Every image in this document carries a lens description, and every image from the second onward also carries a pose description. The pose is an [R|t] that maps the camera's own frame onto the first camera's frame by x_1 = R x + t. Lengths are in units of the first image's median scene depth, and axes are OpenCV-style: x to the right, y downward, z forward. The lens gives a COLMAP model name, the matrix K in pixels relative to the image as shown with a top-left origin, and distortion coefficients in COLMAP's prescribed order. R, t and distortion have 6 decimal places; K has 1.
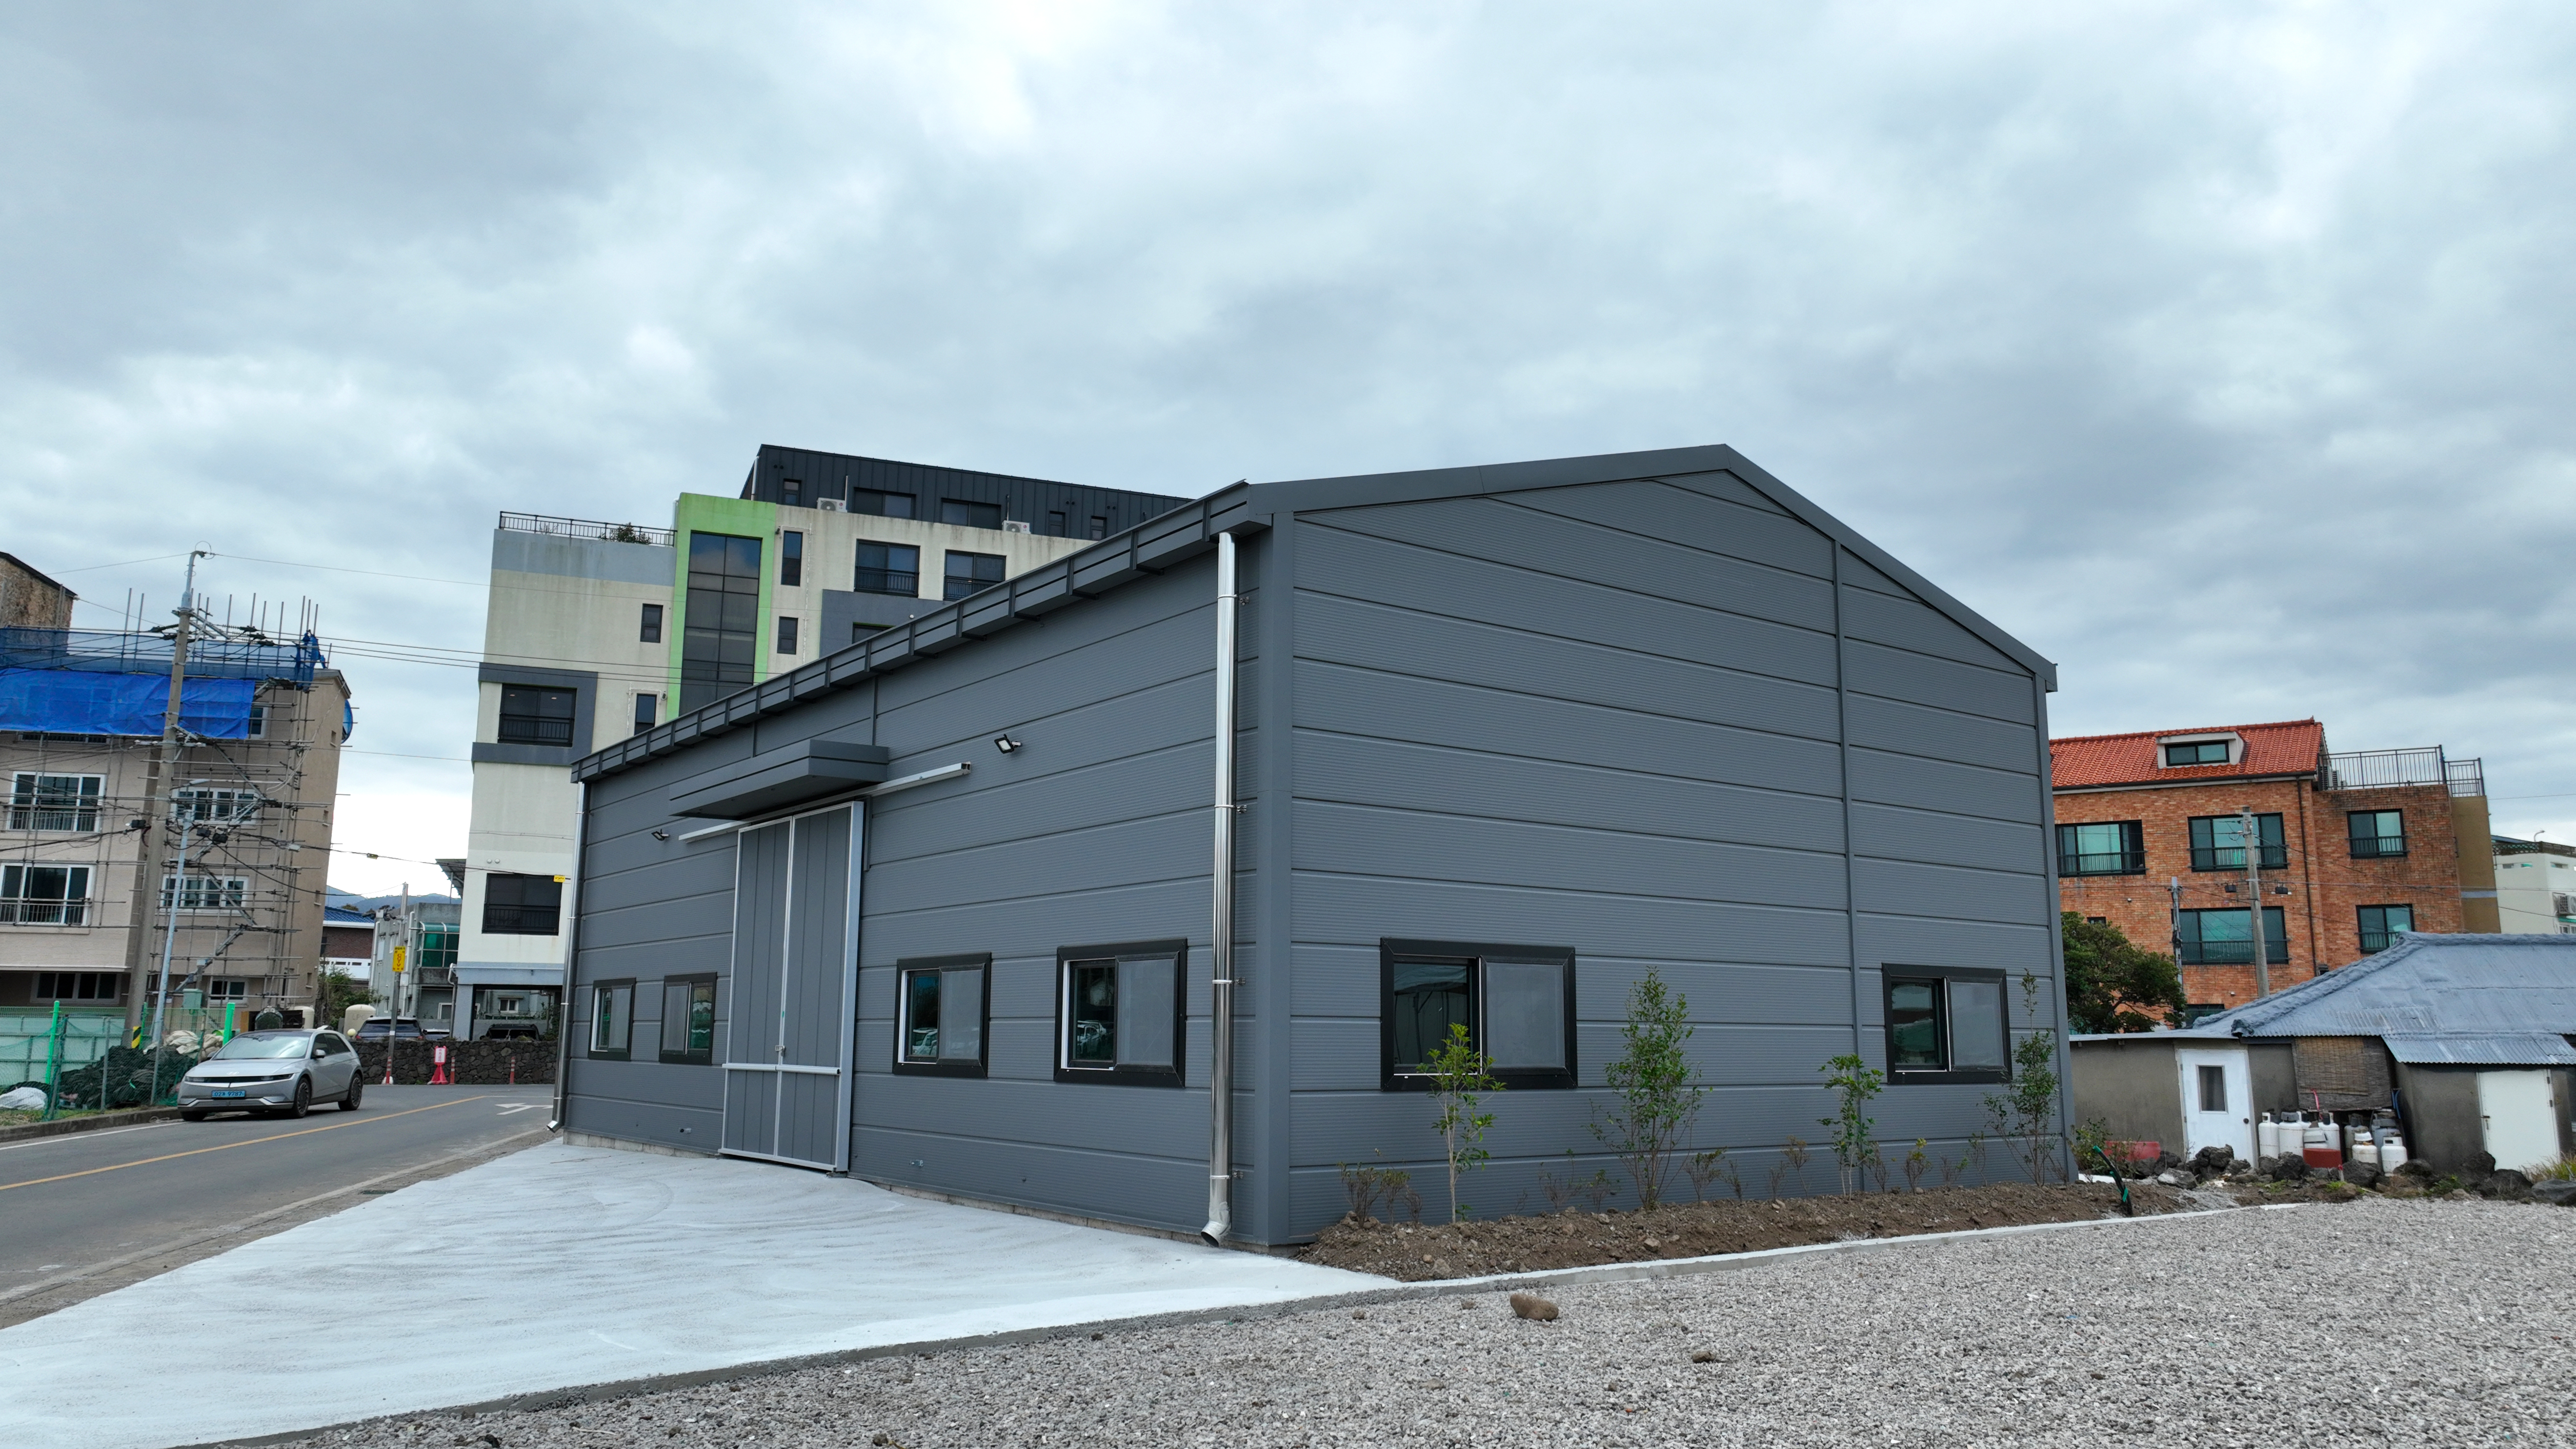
lens RADIAL K [[1870.3, 0, 1276.5], [0, 1870.3, 721.2], [0, 0, 1]] dist [0.009587, 0.005930]
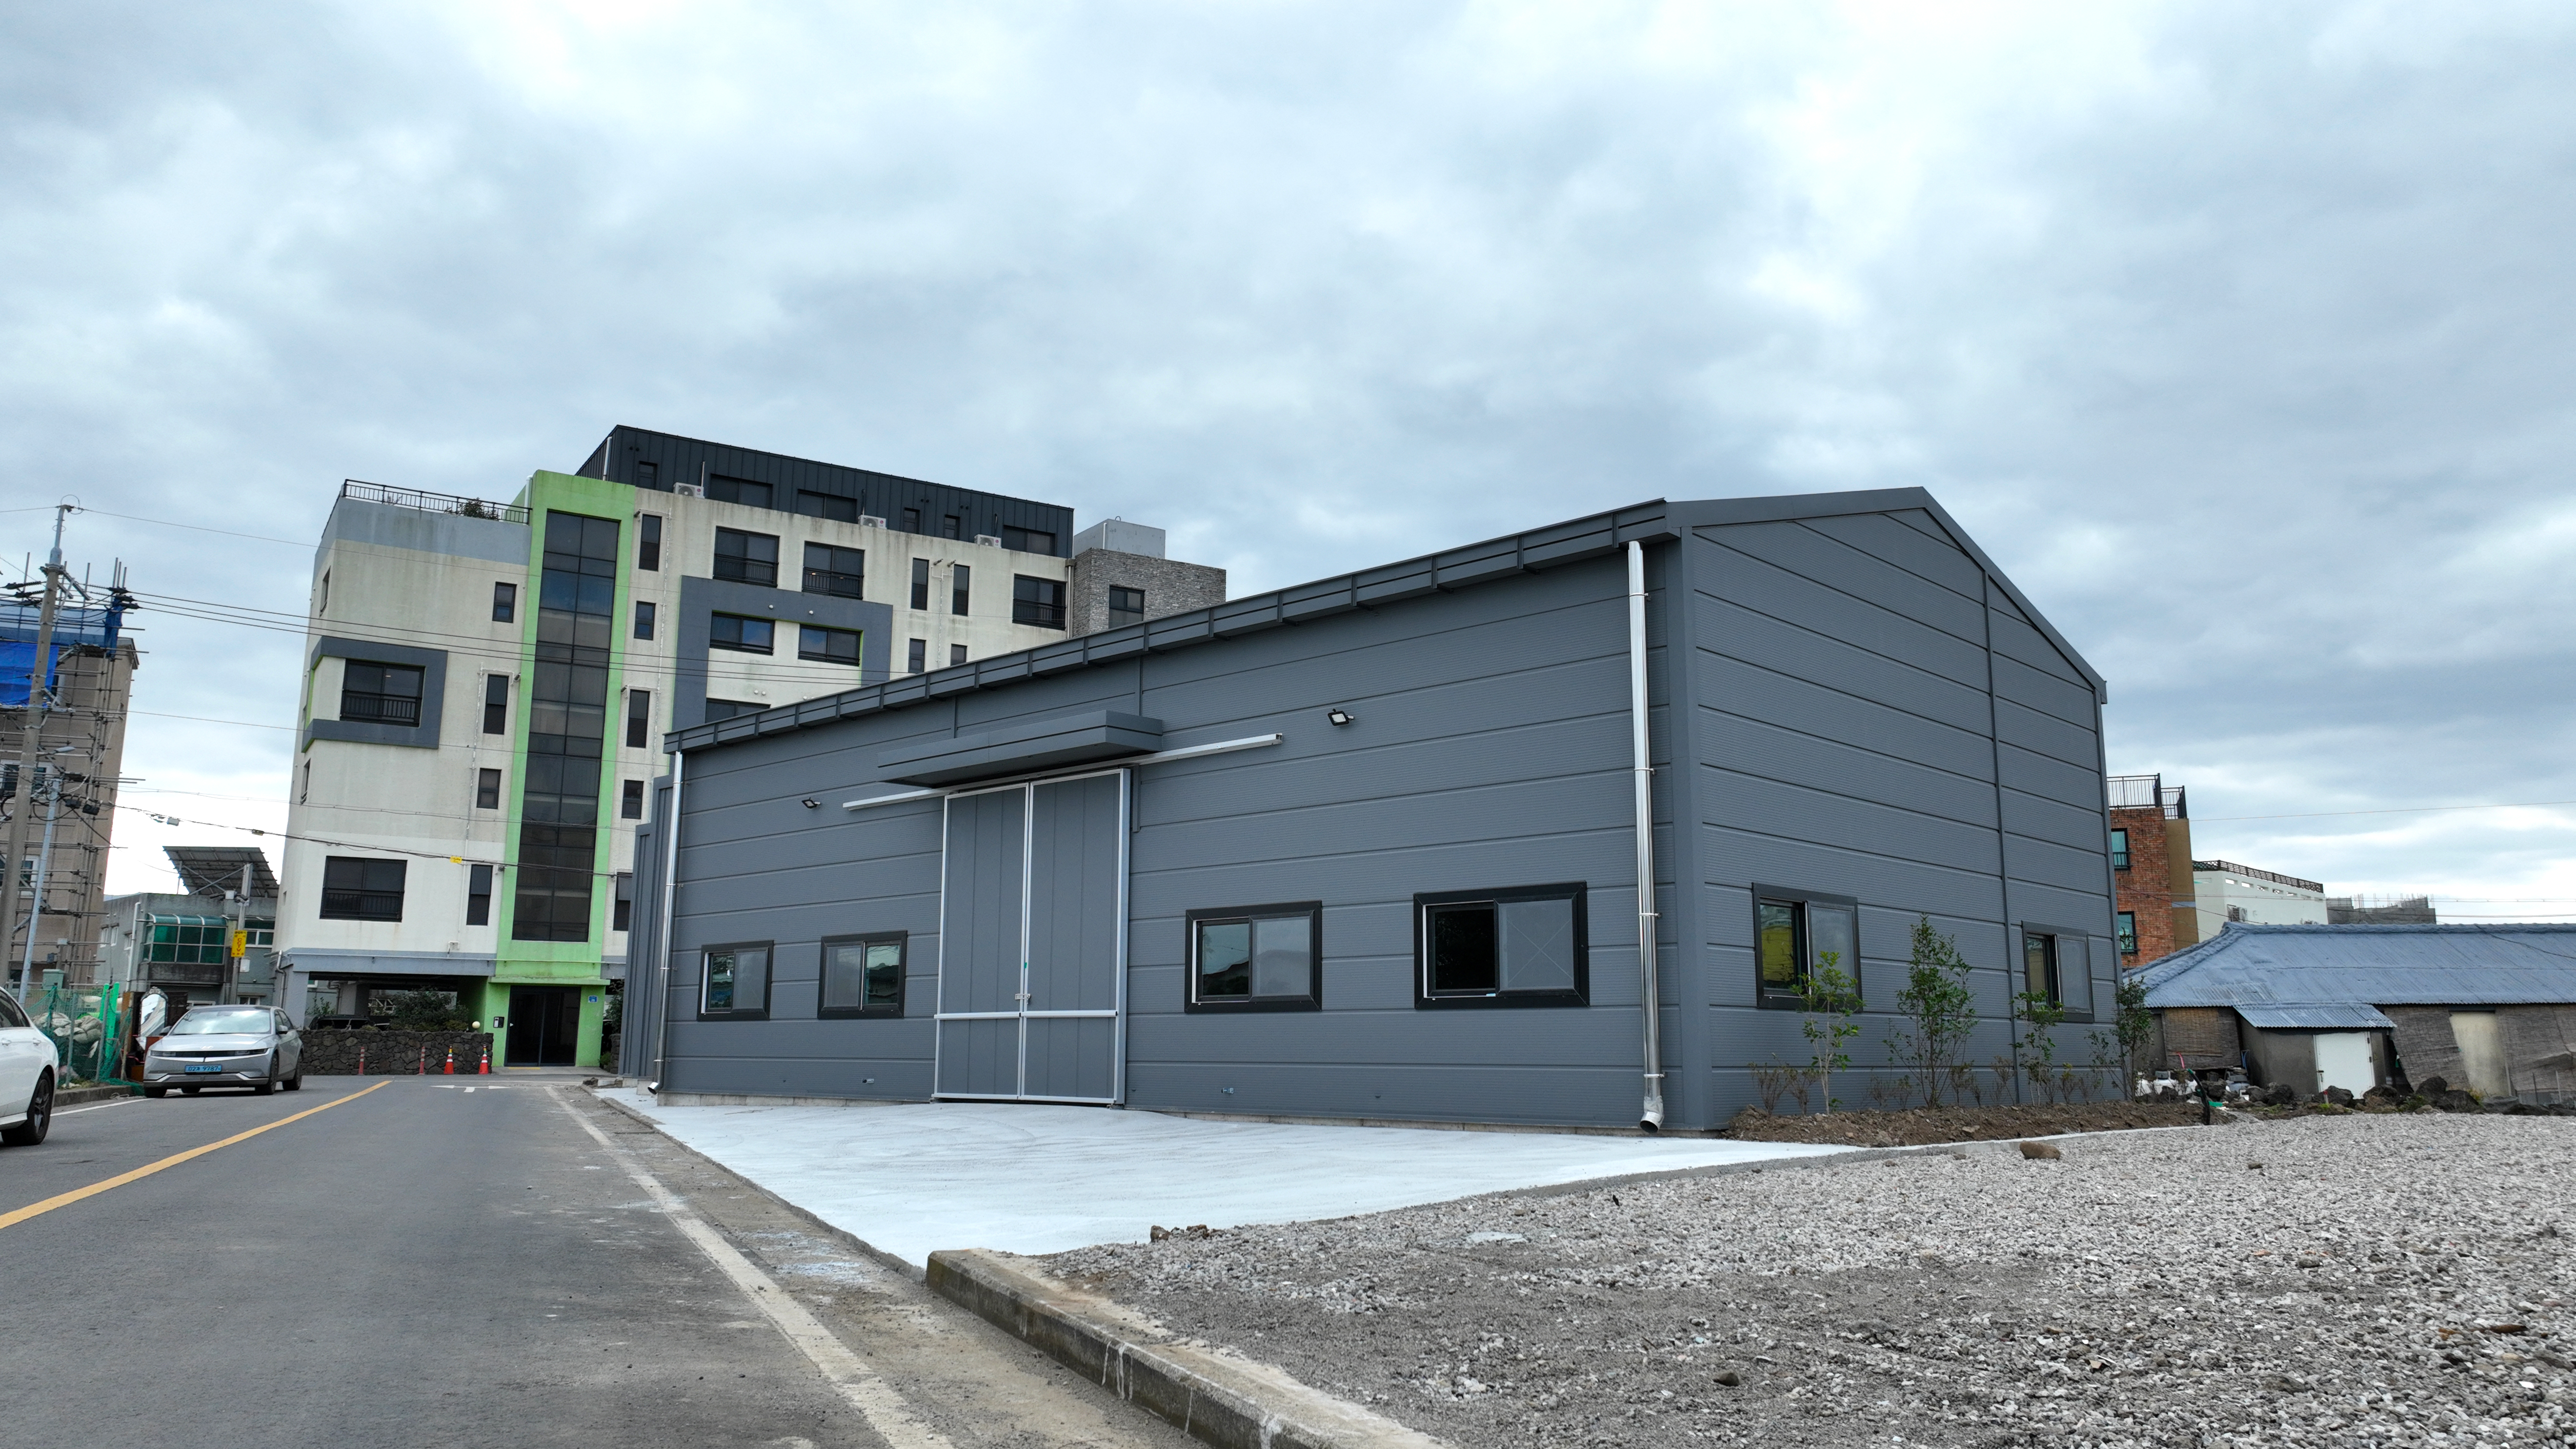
lens RADIAL K [[1870.3, 0, 1299.1], [0, 1870.3, 733.1], [0, 0, 1]] dist [0.009587, 0.005930]
pose [[0.982878, 0.028944, 0.181973, -0.290802], [-0.028713, 0.999580, -0.003905, 0.020826], [-0.182009, -0.001387, 0.983296, -0.086406]]
